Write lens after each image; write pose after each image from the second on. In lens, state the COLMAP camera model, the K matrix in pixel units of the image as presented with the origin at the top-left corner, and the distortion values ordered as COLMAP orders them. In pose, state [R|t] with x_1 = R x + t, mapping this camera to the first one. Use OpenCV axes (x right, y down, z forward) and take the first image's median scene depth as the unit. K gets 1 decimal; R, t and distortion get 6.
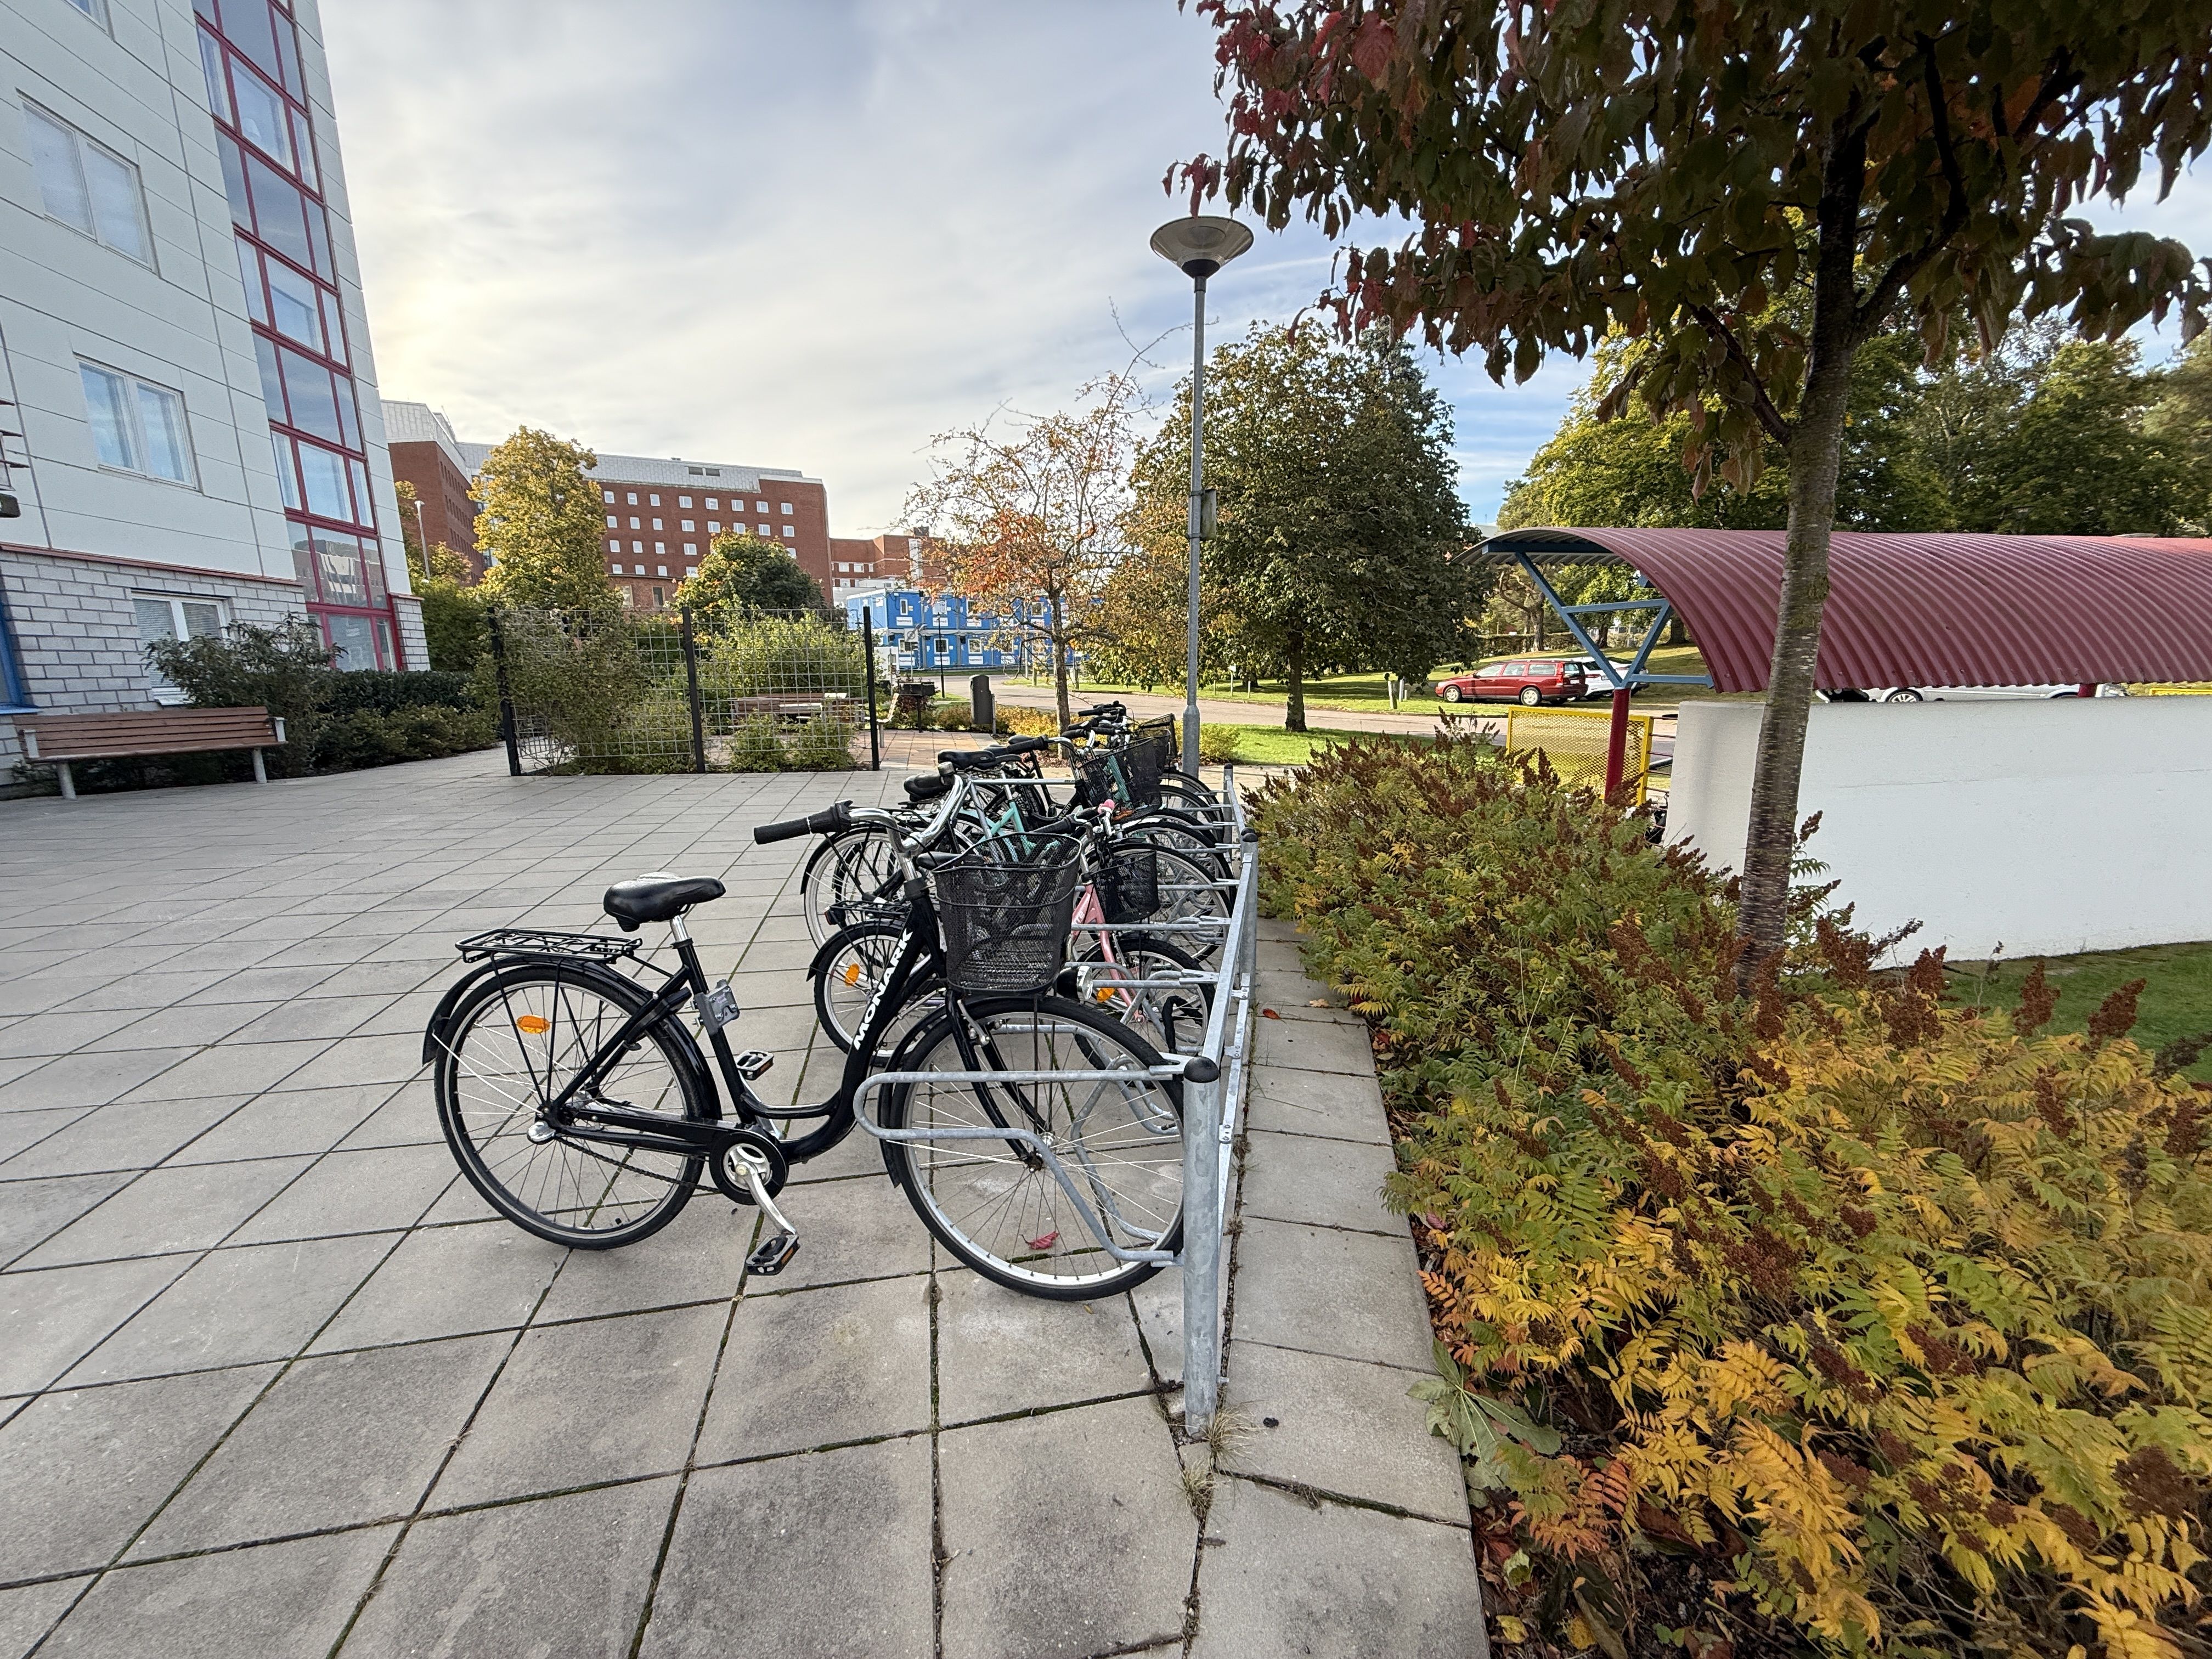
lens RADIAL K [[812.2, 0, 1053.7], [0, 812.2, 815.8], [0, 0, 1]] dist [-0.000053, 0.000011]
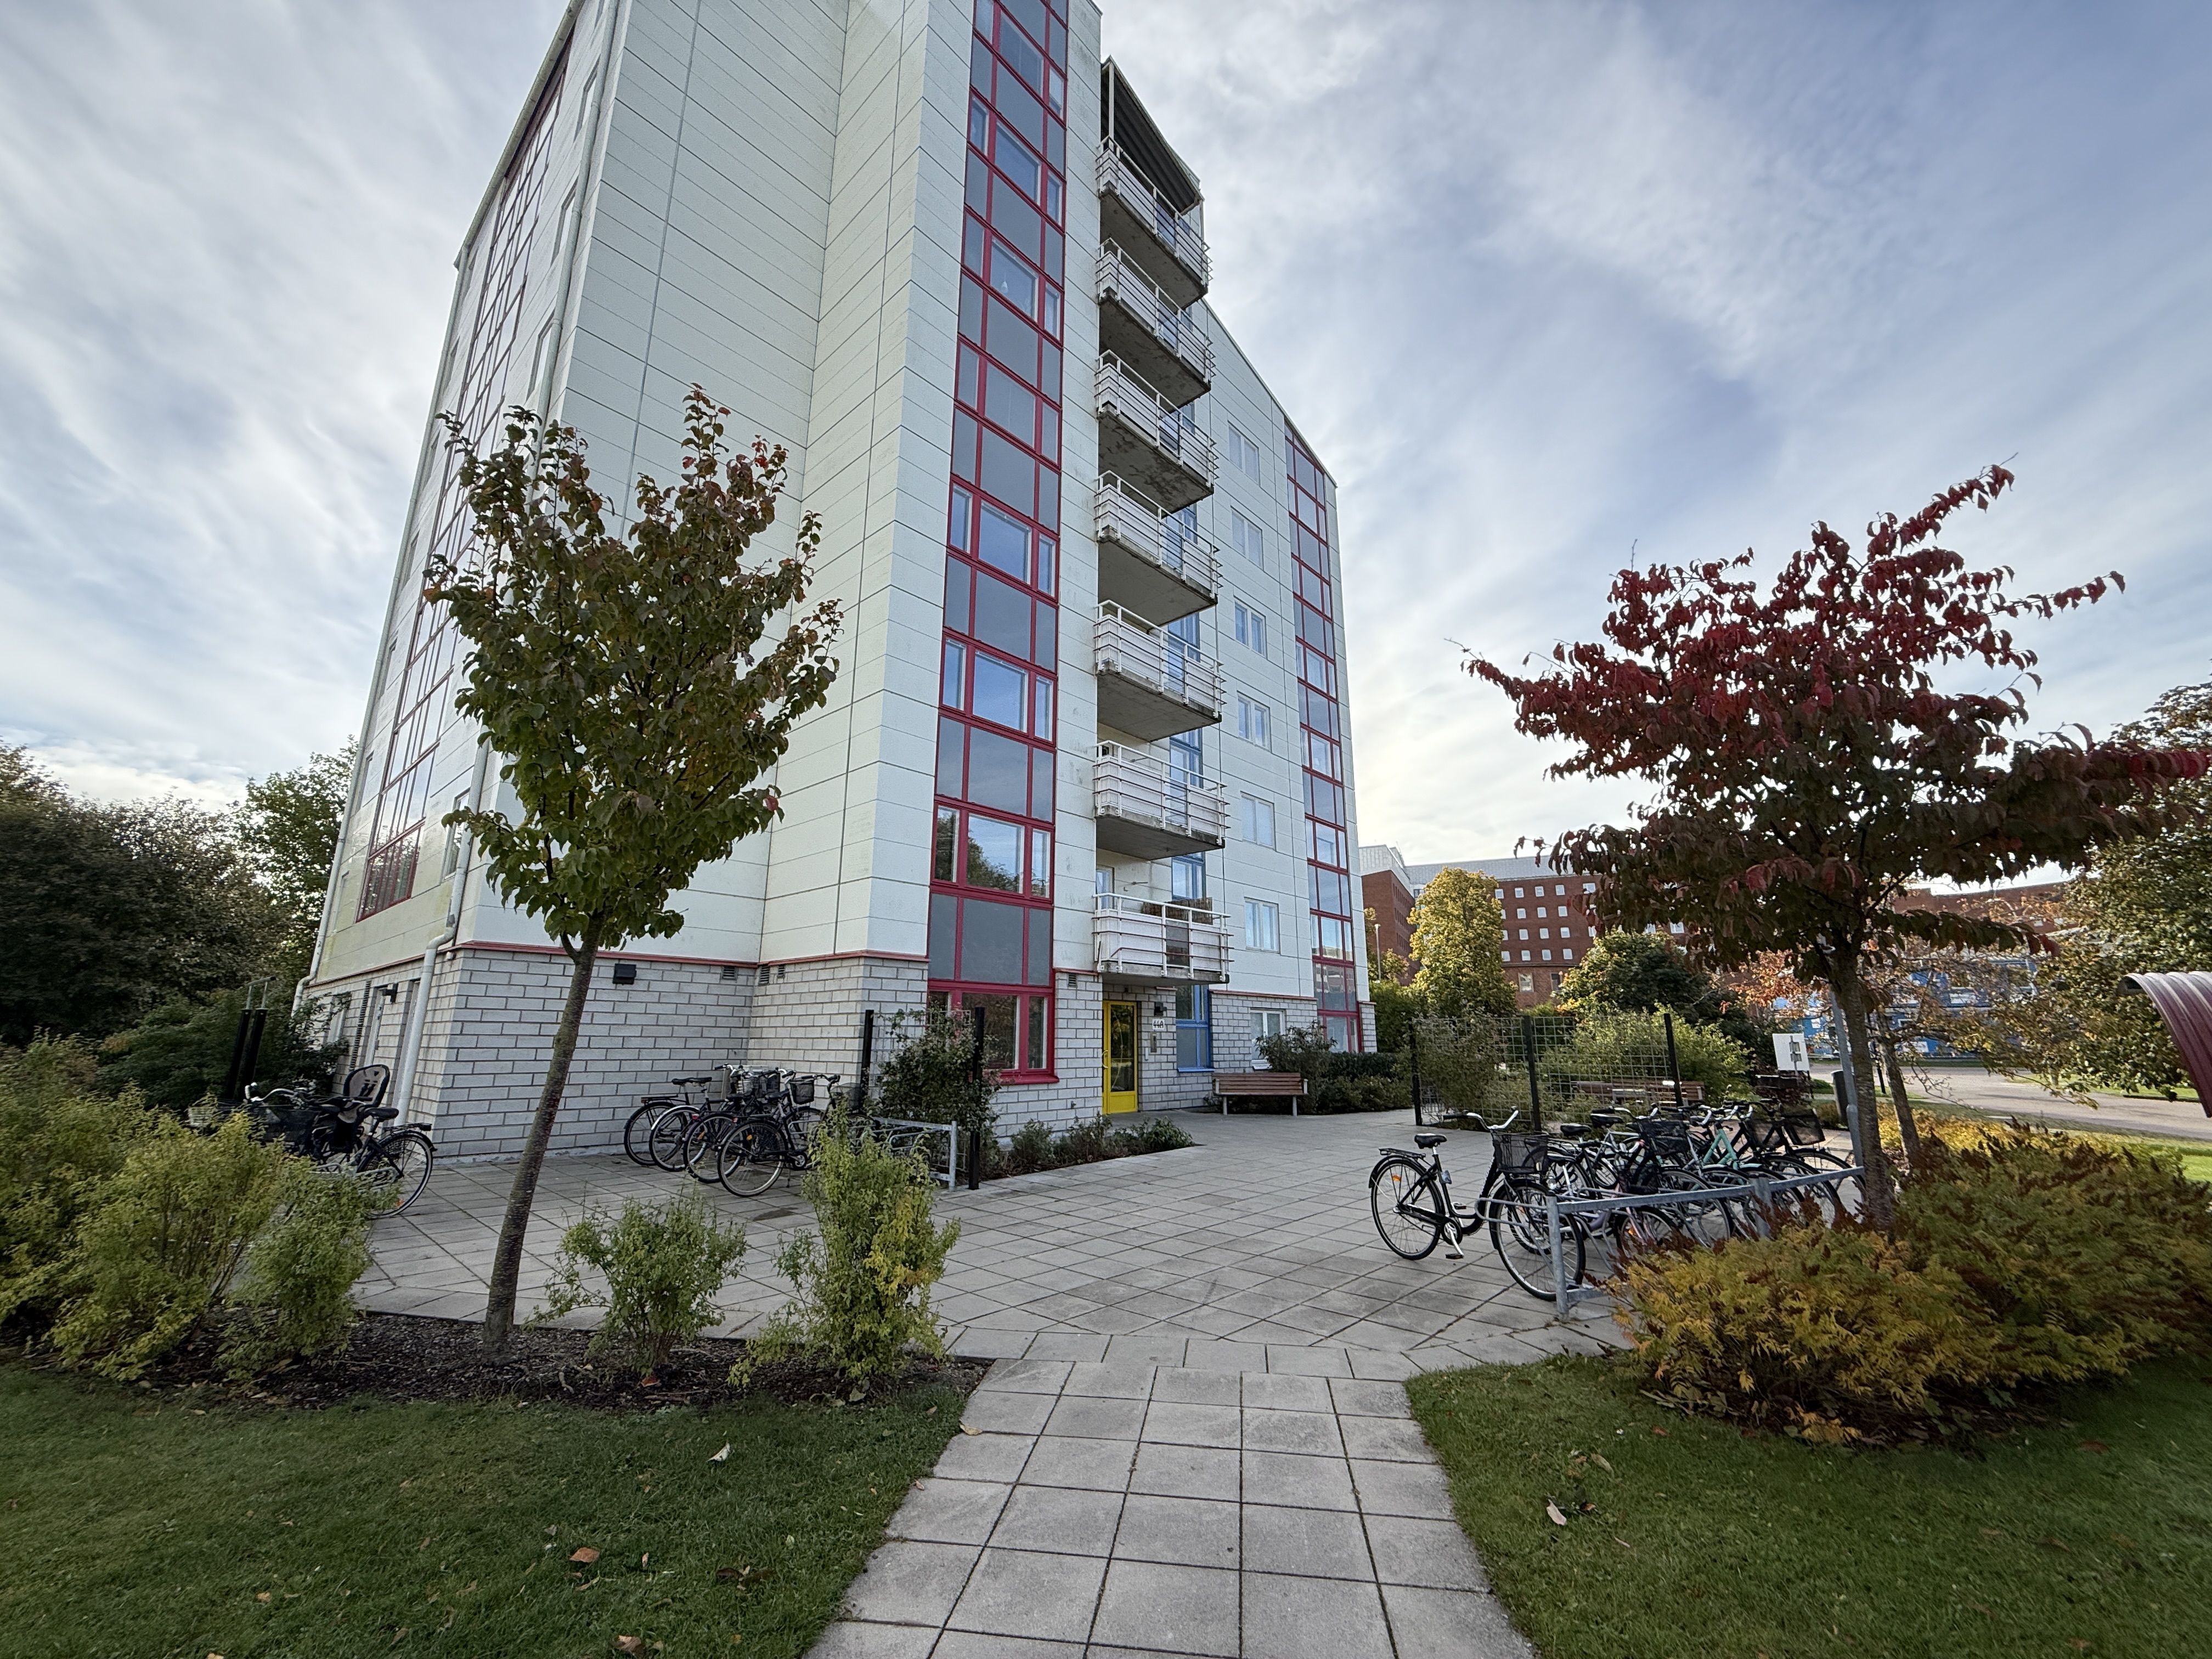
lens RADIAL K [[884.9, 0, 1099.9], [0, 884.9, 831.8], [0, 0, 1]] dist [0.000866, 0.000186]
pose [[0.587941, -0.170073, -0.790823, 0.343993], [-0.161577, 0.933253, -0.320829, 0.056440], [0.792602, 0.316407, 0.521218, -0.452493]]
